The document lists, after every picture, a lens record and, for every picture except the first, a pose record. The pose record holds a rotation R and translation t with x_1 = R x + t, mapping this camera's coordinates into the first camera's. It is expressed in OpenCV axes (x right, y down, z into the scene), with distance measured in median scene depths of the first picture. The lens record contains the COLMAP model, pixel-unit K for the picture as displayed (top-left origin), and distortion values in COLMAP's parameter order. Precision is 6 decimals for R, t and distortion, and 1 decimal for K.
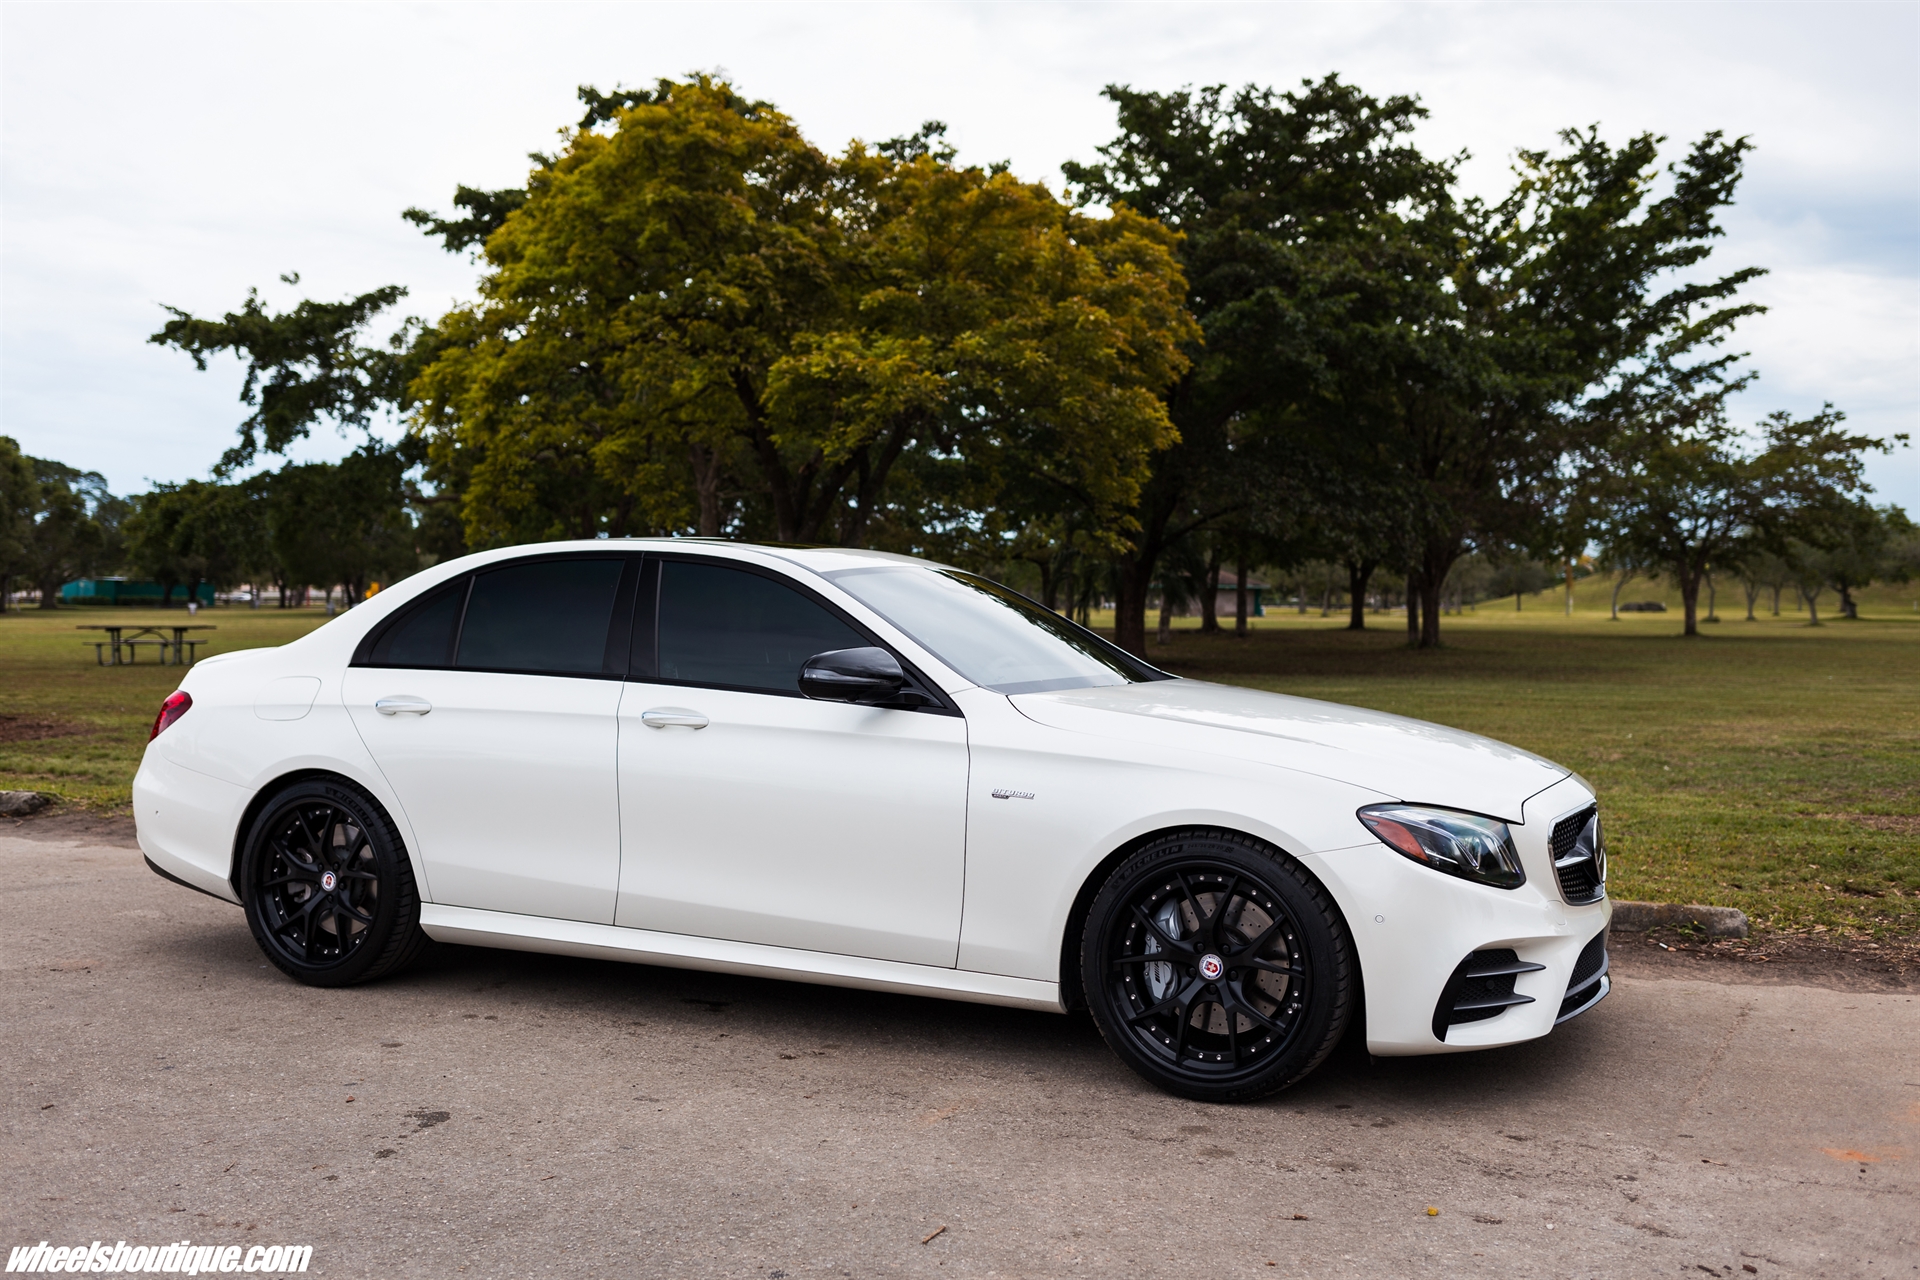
lens RADIAL K [[1821.5, 0, 960.0], [0, 1821.5, 640.0], [0, 0, 1]] dist [0.009971, -0.010295]
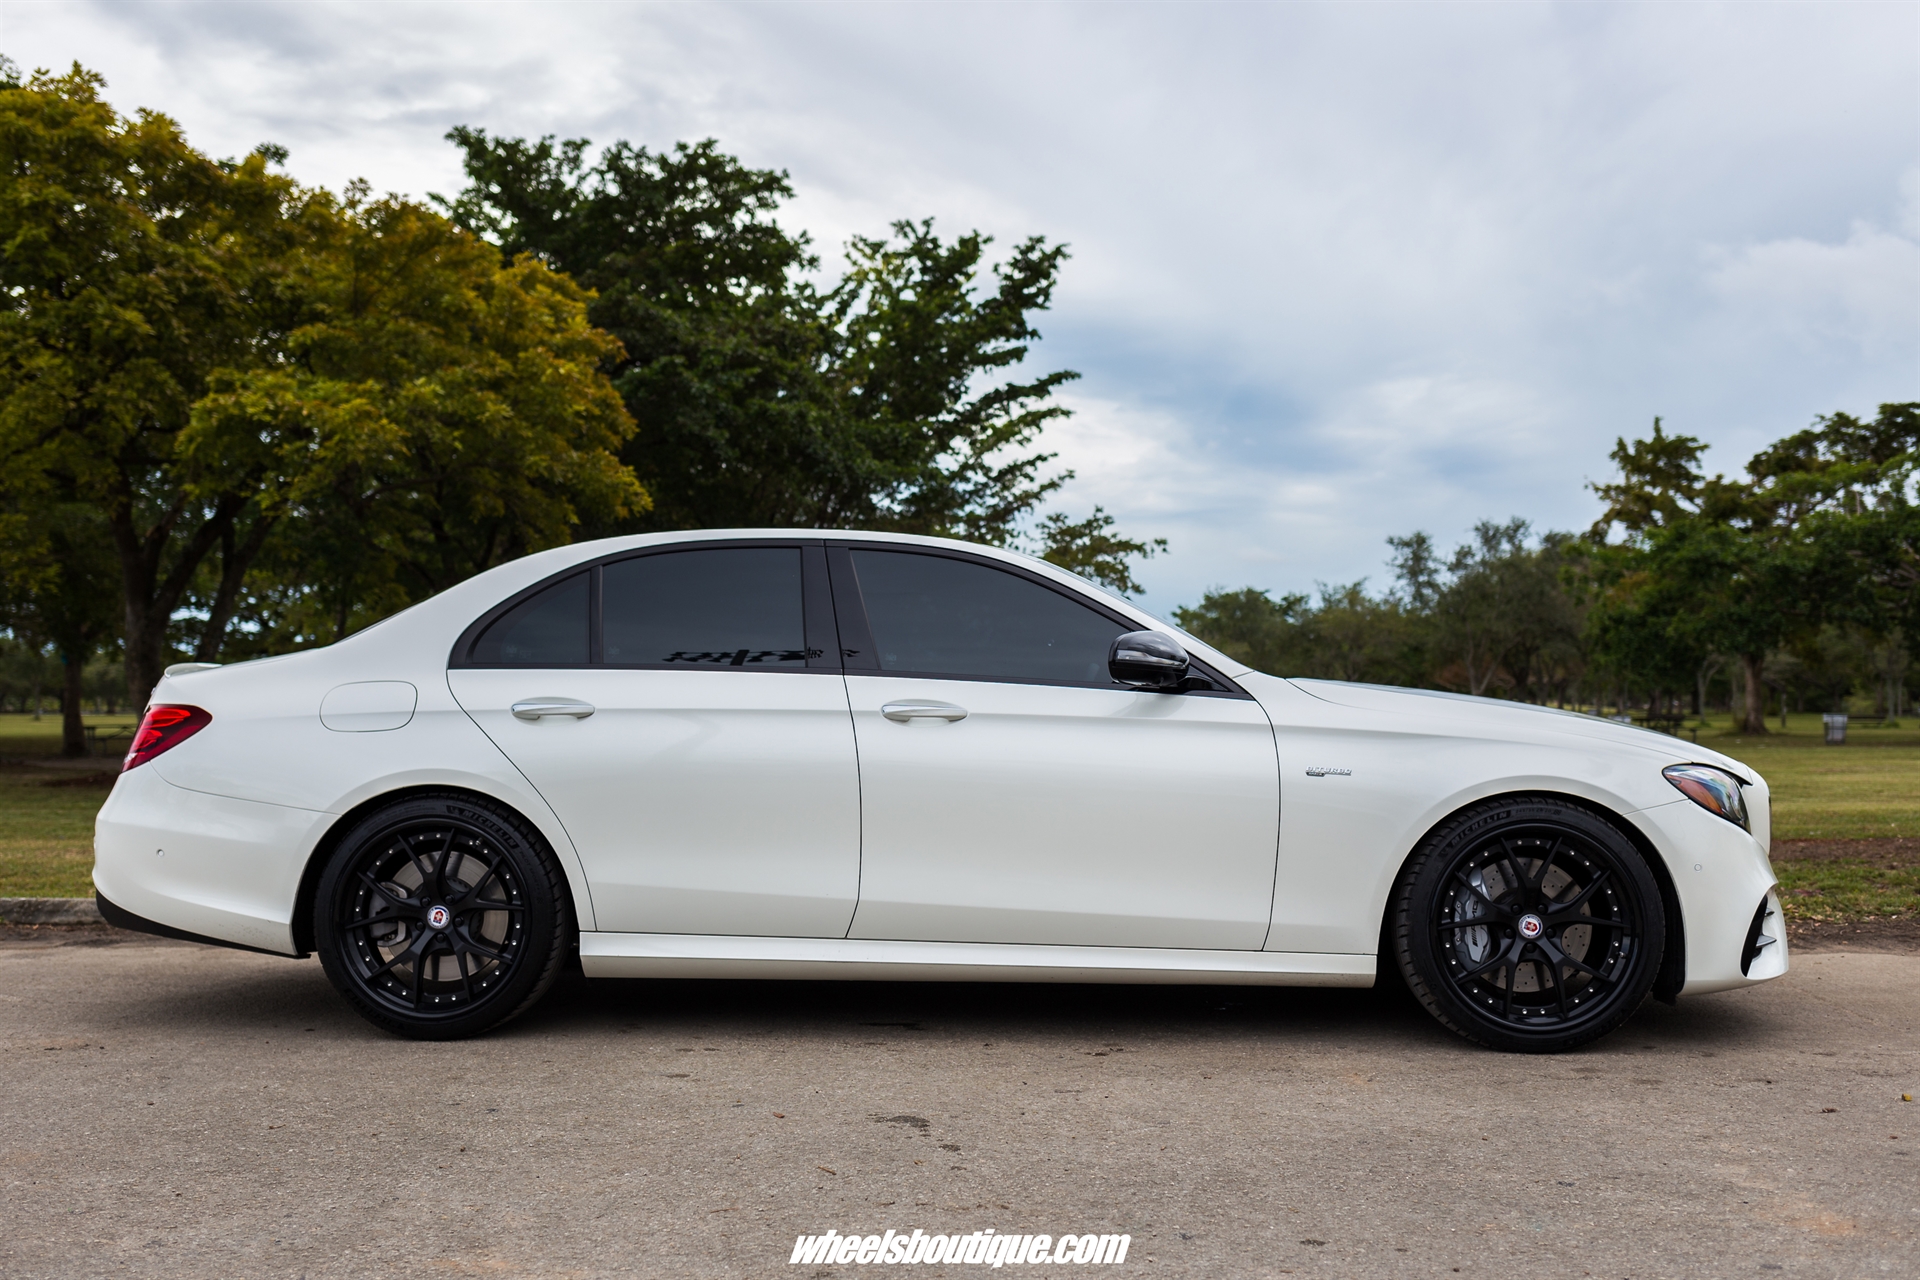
lens RADIAL K [[1958.9, 0, 923.2], [0, 1958.9, 686.0], [0, 0, 1]] dist [0.018071, -0.011591]
pose [[0.926665, -0.000599, 0.375887, -0.078111], [0.012824, 0.999467, -0.030024, 0.008848], [-0.375669, 0.032643, 0.926179, 0.009403]]
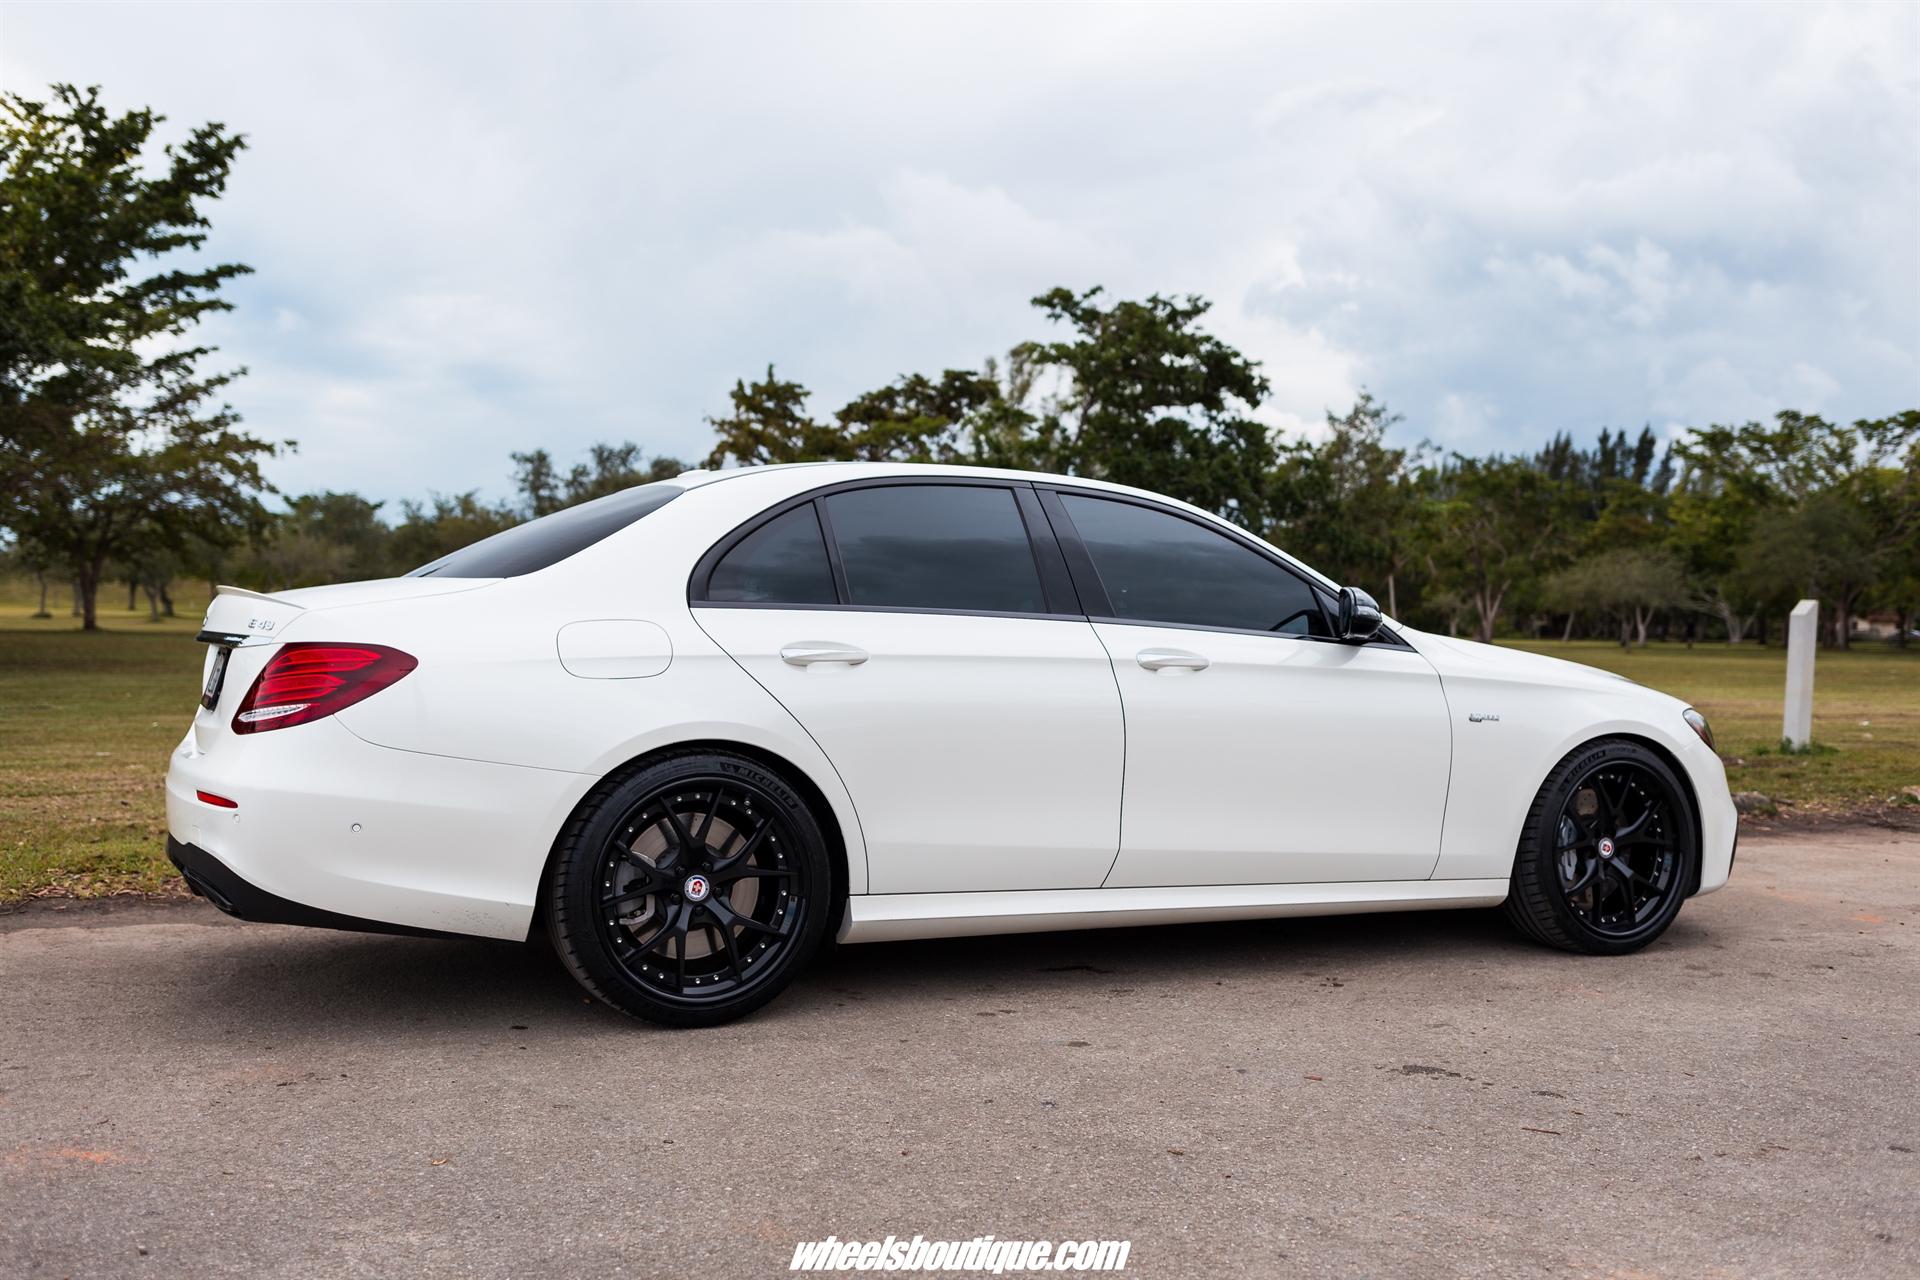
lens RADIAL K [[1821.5, 0, 960.0], [0, 1821.5, 640.0], [0, 0, 1]] dist [0.009971, -0.010295]
pose [[0.625397, -0.000194, 0.780307, -0.140948], [-0.000394, 1.000000, 0.000564, 0.004683], [-0.780307, -0.000660, 0.625397, 0.071668]]
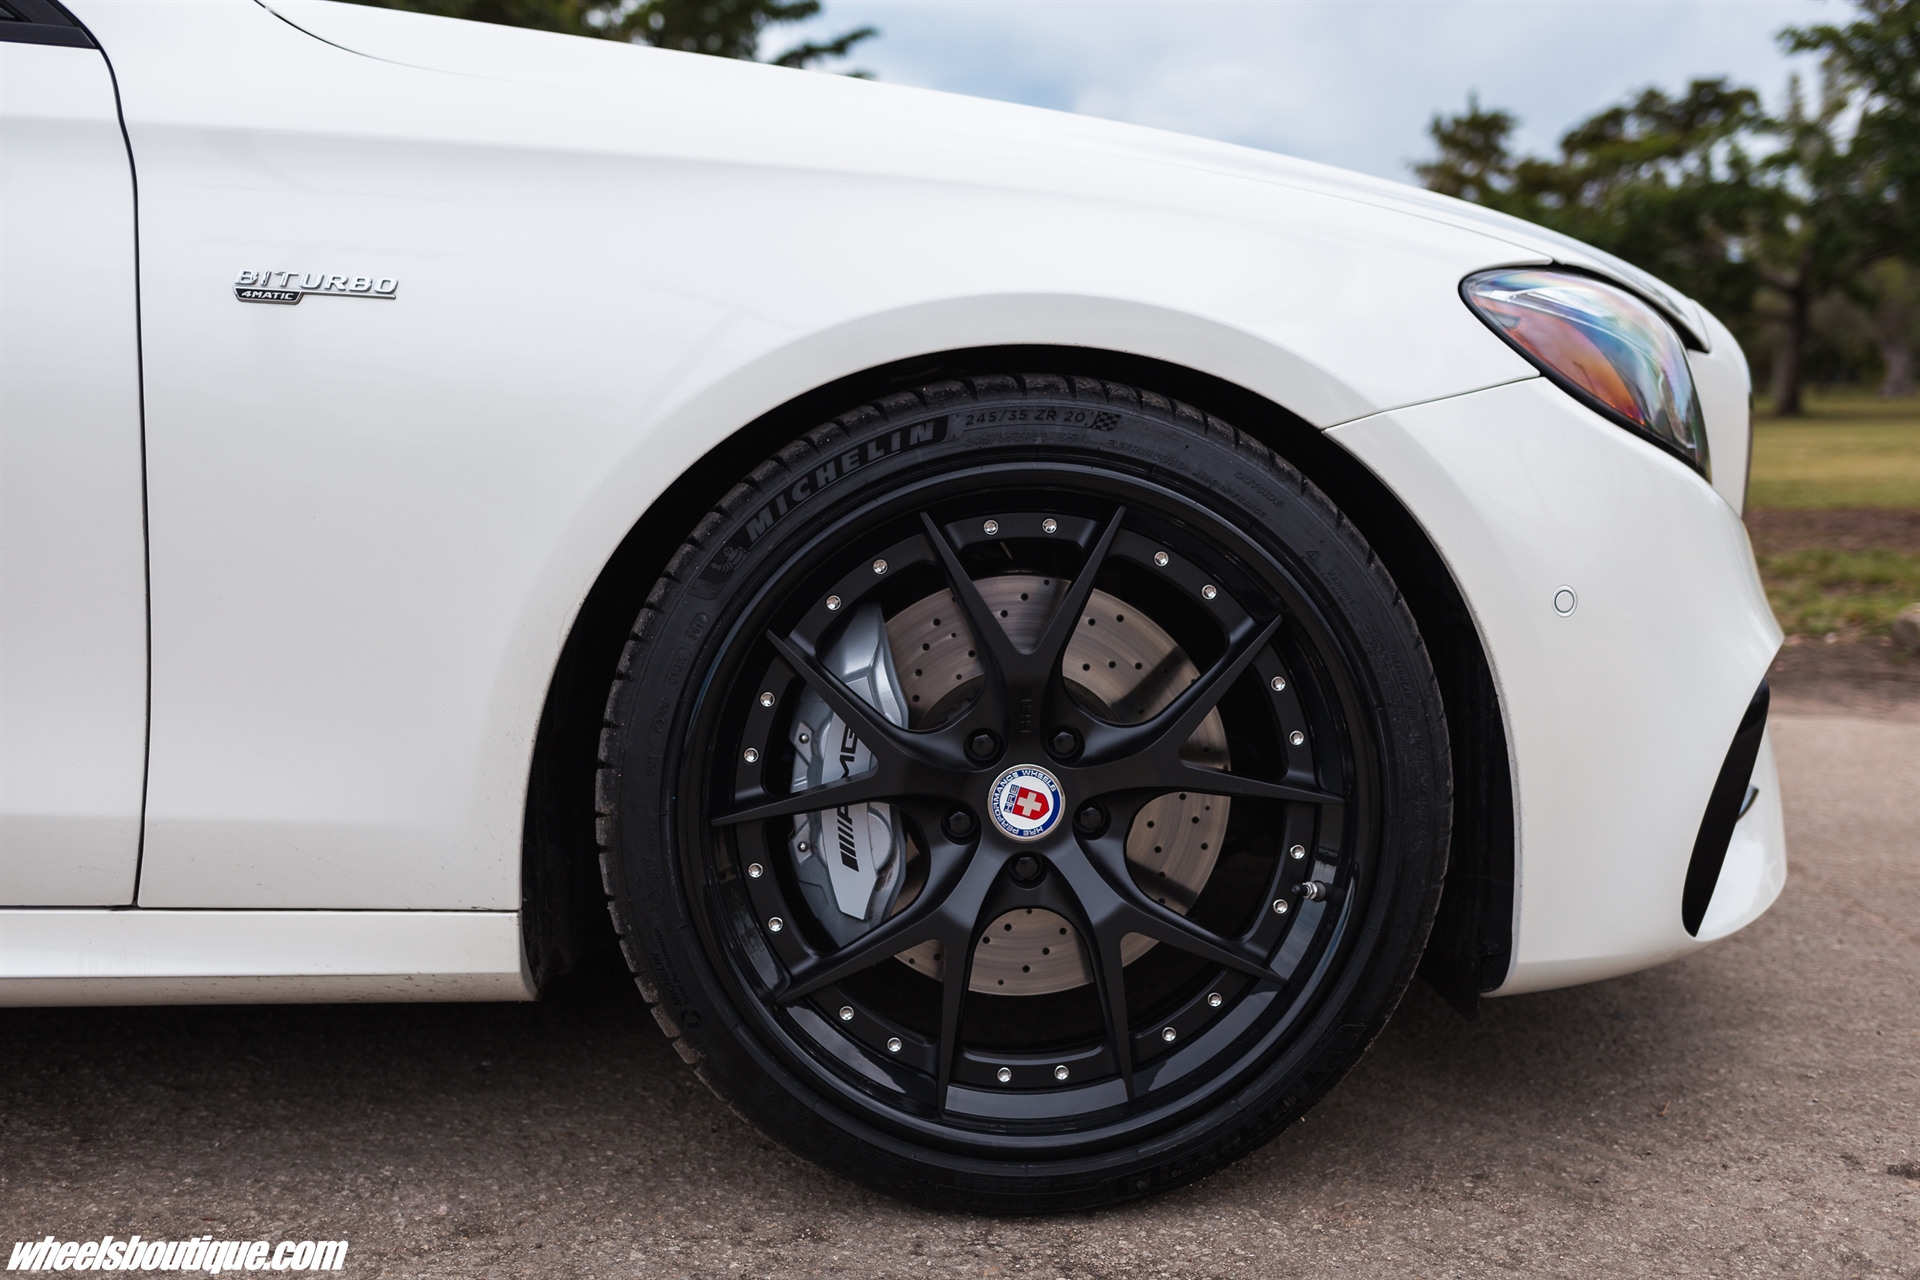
lens RADIAL K [[1871.7, 0, 982.7], [0, 1871.7, 665.5], [0, 0, 1]] dist [0.000156, -0.009213]
pose [[0.880613, -0.079282, 0.467156, -0.002705], [0.023985, 0.992097, 0.123158, 0.014530], [-0.473228, -0.097250, 0.875555, 0.090934]]
